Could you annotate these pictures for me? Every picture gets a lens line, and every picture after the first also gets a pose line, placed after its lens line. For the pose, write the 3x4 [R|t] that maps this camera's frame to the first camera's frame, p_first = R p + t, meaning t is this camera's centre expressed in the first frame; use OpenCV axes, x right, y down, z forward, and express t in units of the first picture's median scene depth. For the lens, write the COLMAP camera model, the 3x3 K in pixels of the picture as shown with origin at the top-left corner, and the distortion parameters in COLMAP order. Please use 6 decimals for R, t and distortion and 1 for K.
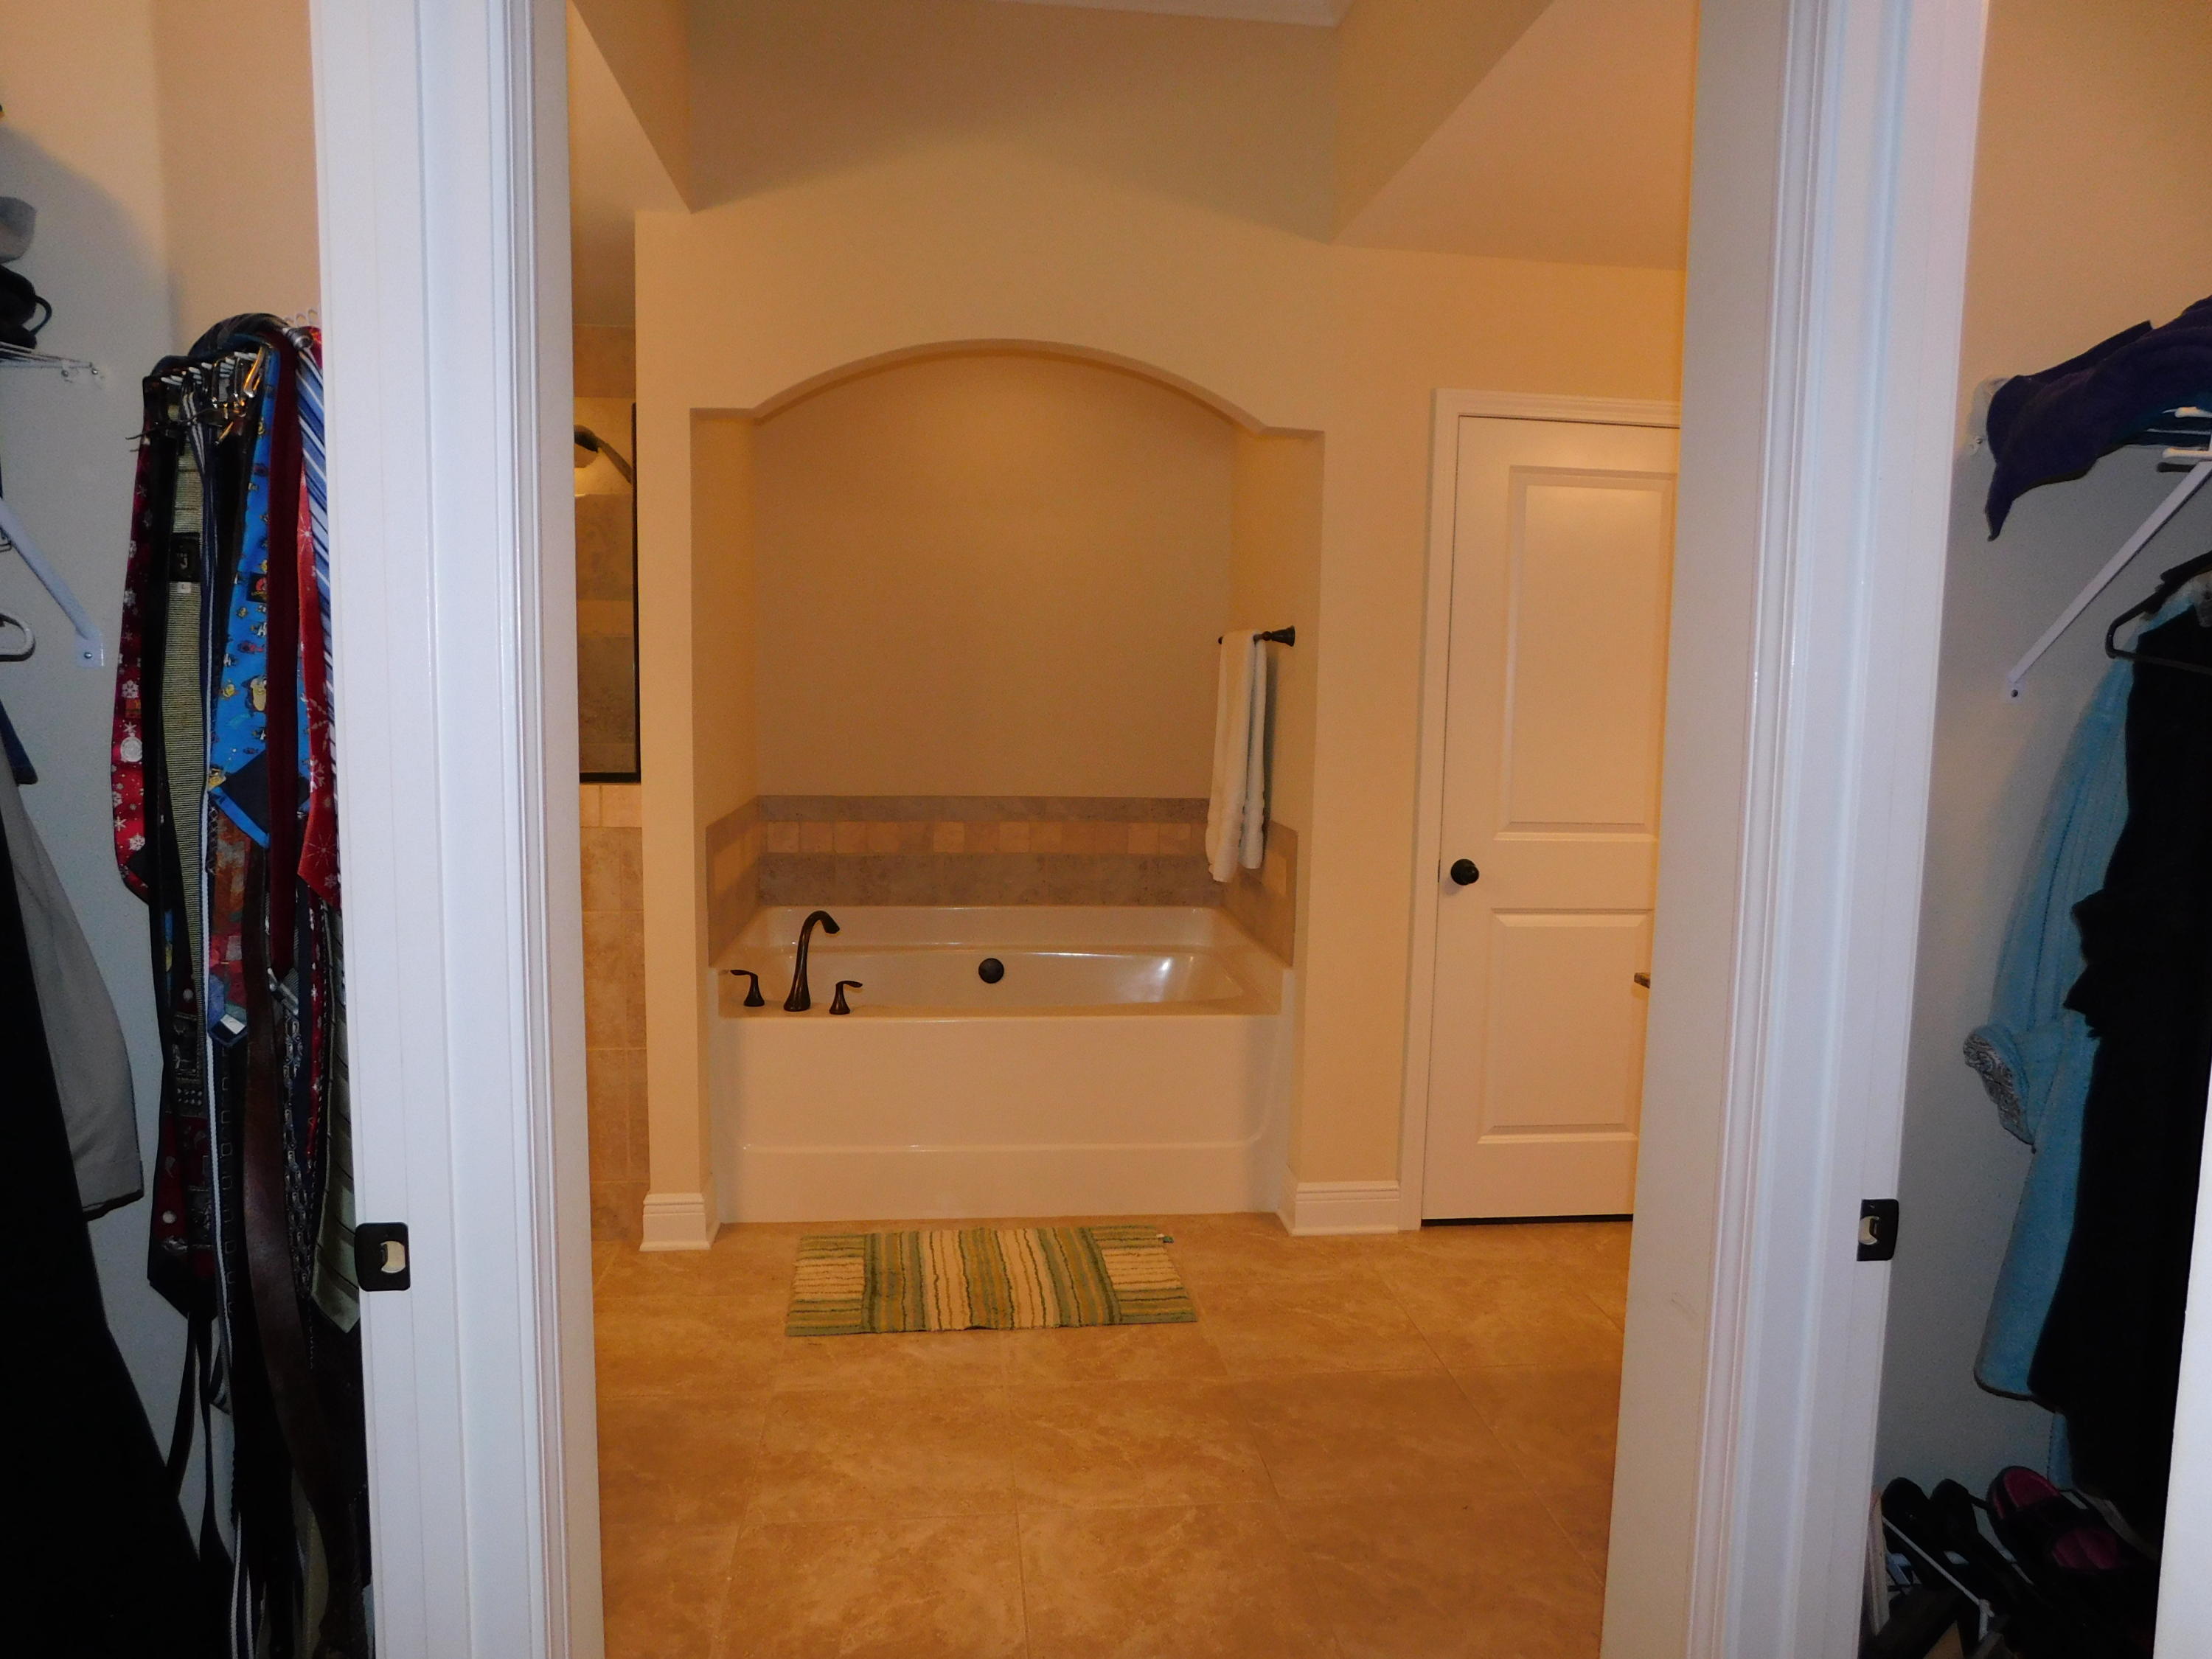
lens RADIAL K [[1470.4, 0, 1108.1], [0, 1470.4, 828.6], [0, 0, 1]] dist [-0.050429, 0.028641]
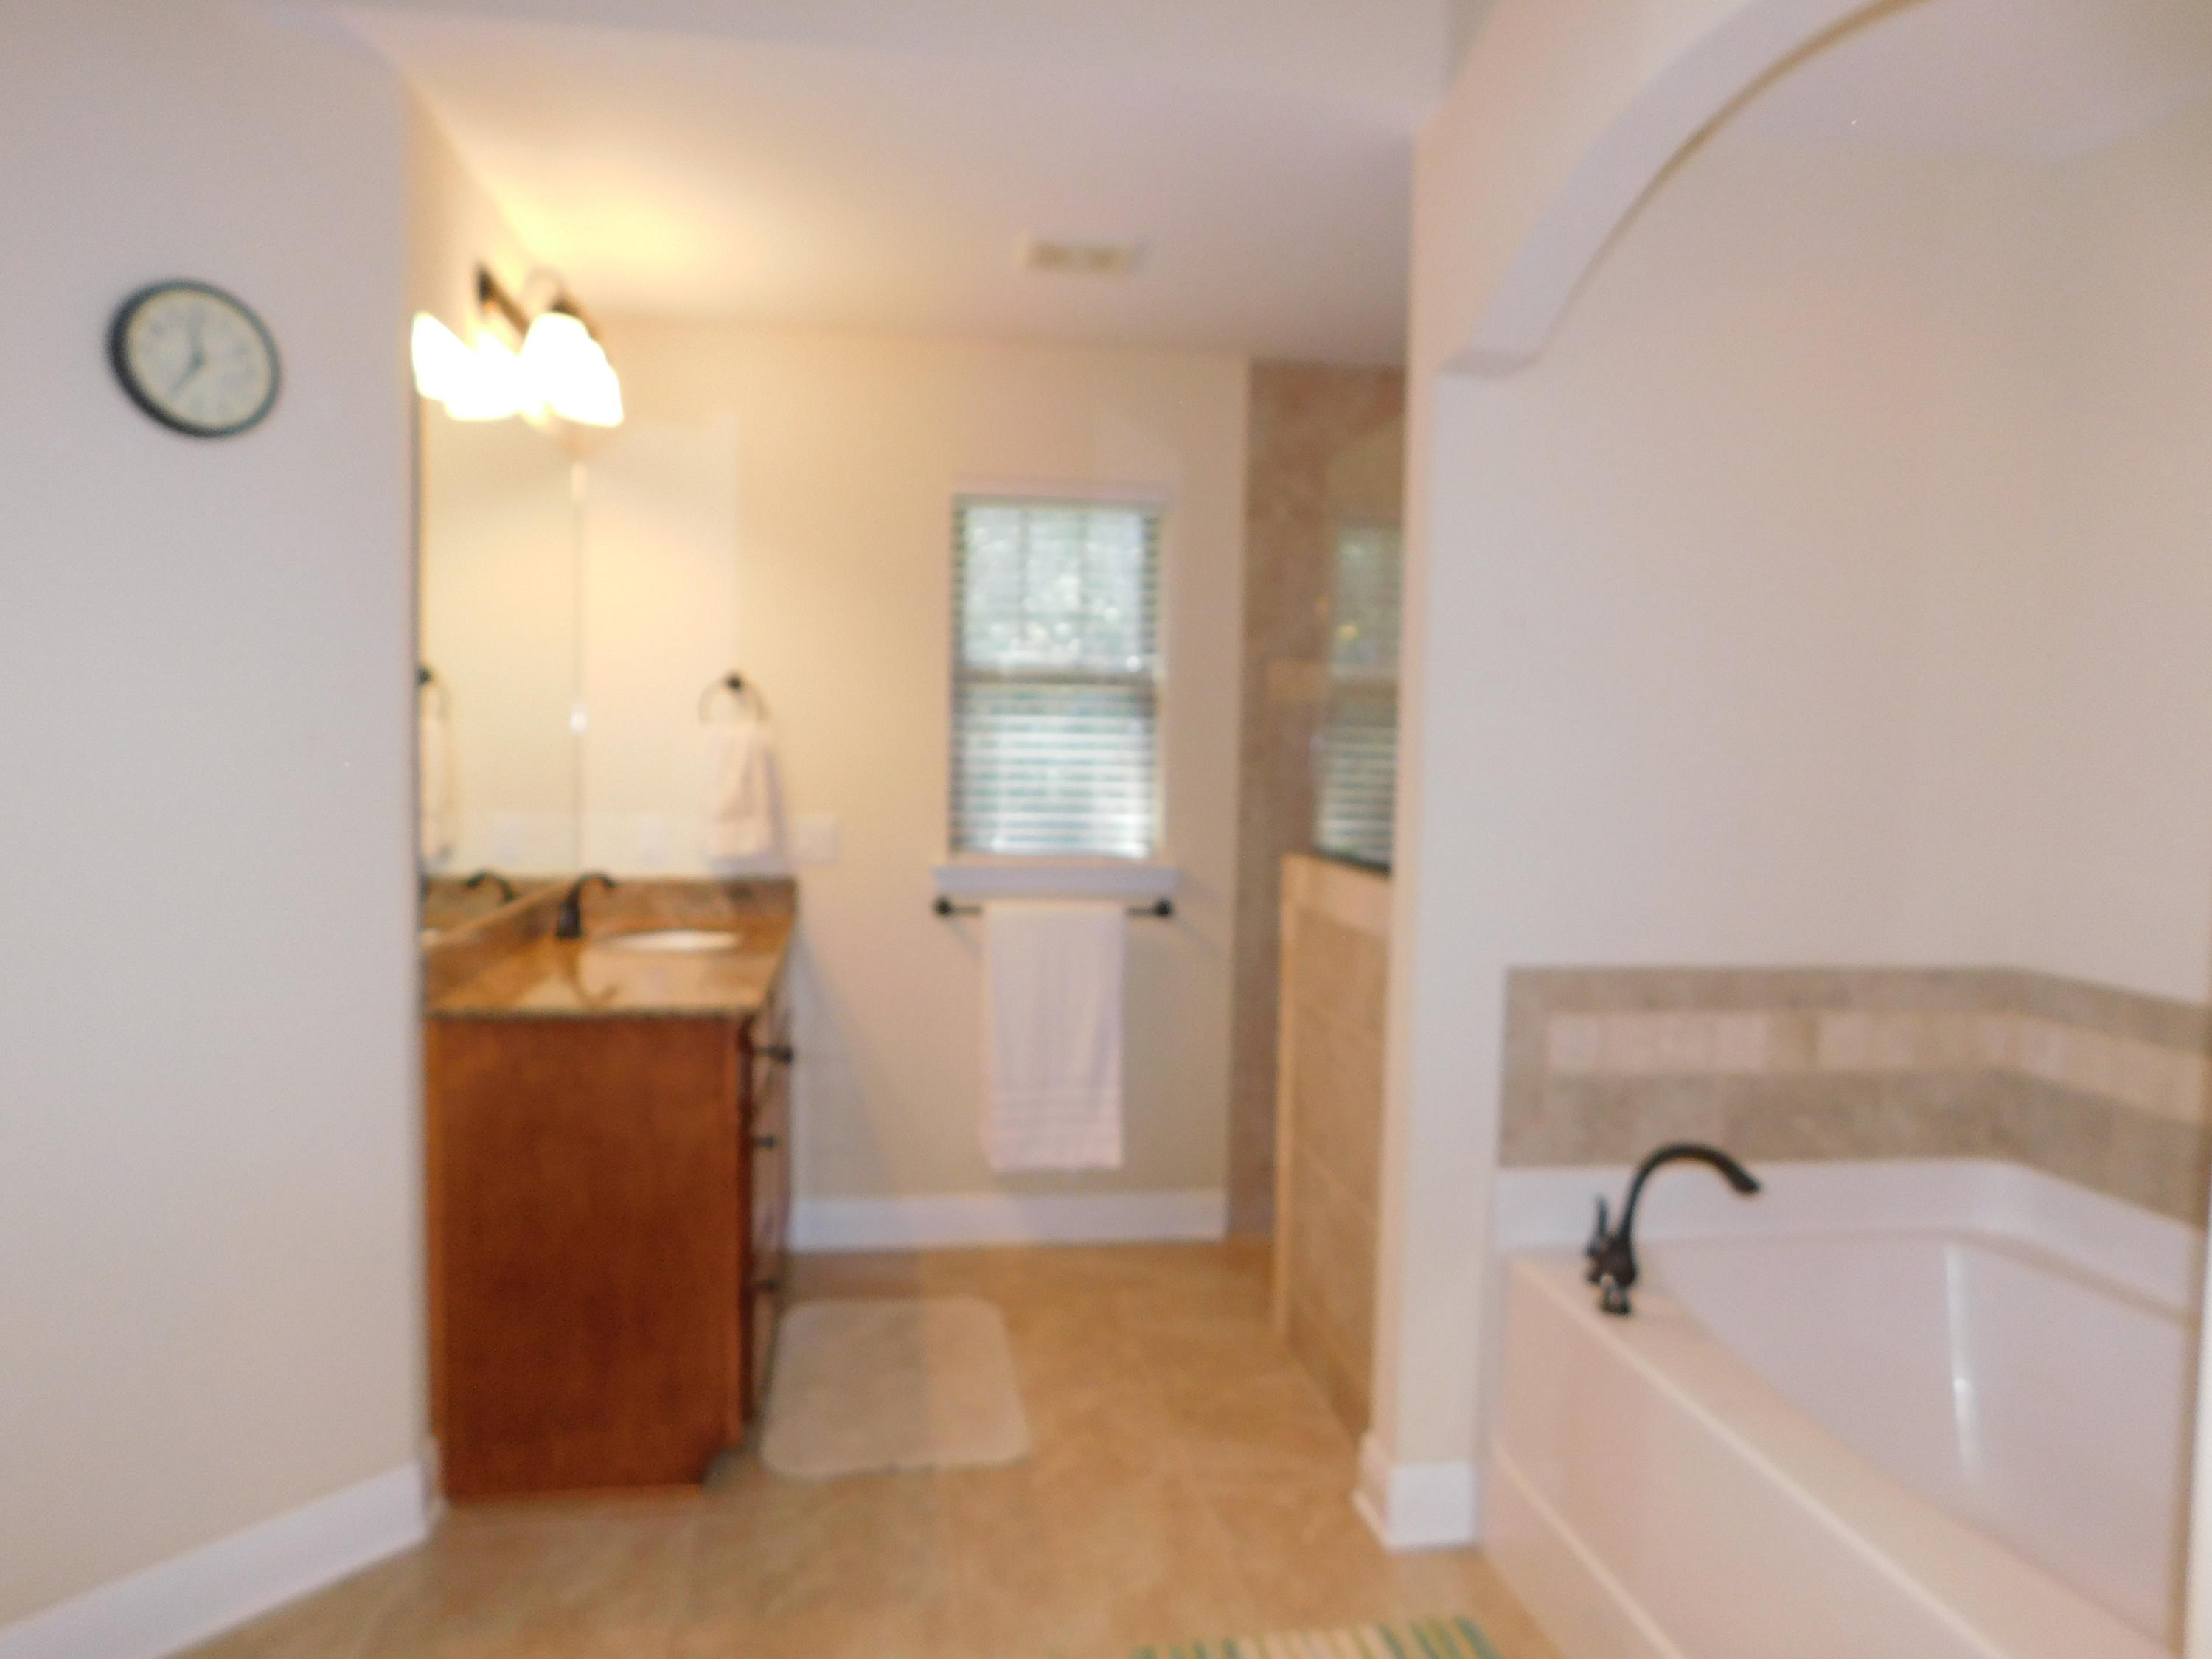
lens RADIAL K [[1470.4, 0, 1083.6], [0, 1470.4, 842.3], [0, 0, 1]] dist [-0.050429, 0.028641]
pose [[0.037760, 0.051885, -0.997939, 0.382018], [-0.131686, 0.990200, 0.046500, -0.059594], [0.990572, 0.129659, 0.044223, 0.737827]]
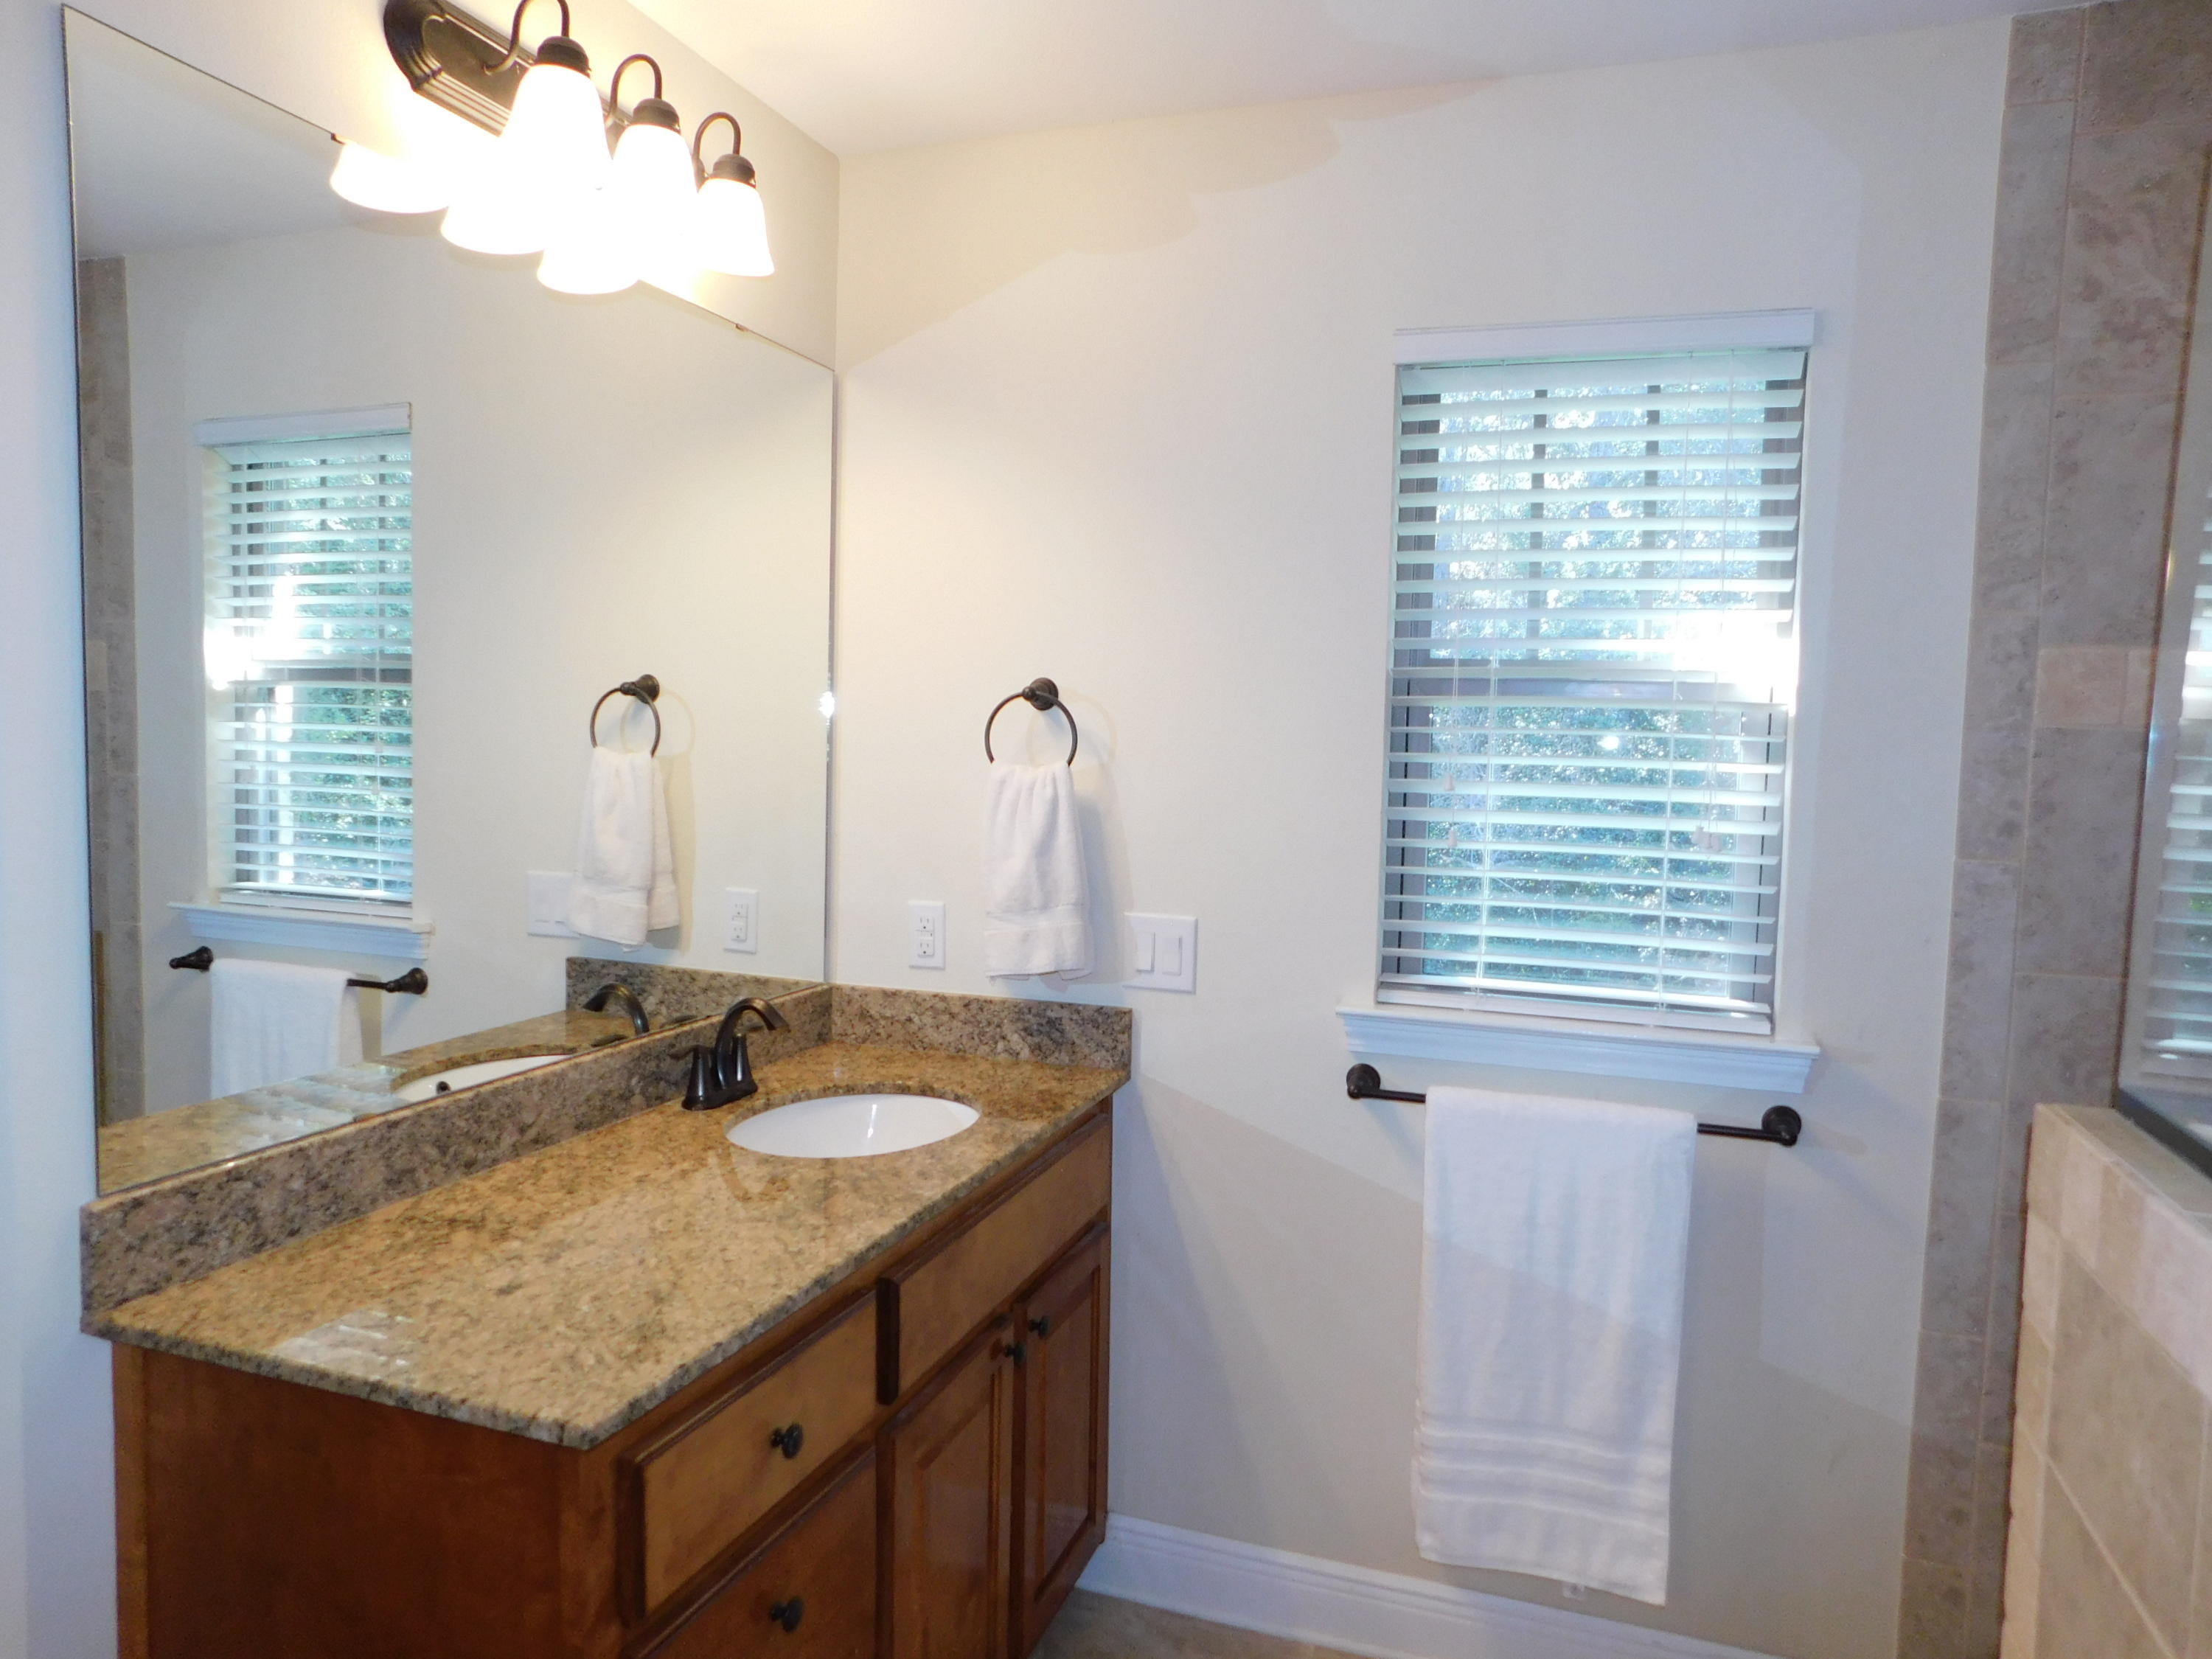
lens RADIAL K [[1470.4, 0, 1105.3], [0, 1470.4, 834.4], [0, 0, 1]] dist [-0.050429, 0.028641]
pose [[-0.423897, 0.044885, -0.904597, -0.076462], [-0.132561, 0.984941, 0.110991, -0.105016], [0.895957, 0.166963, -0.411564, 0.826923]]
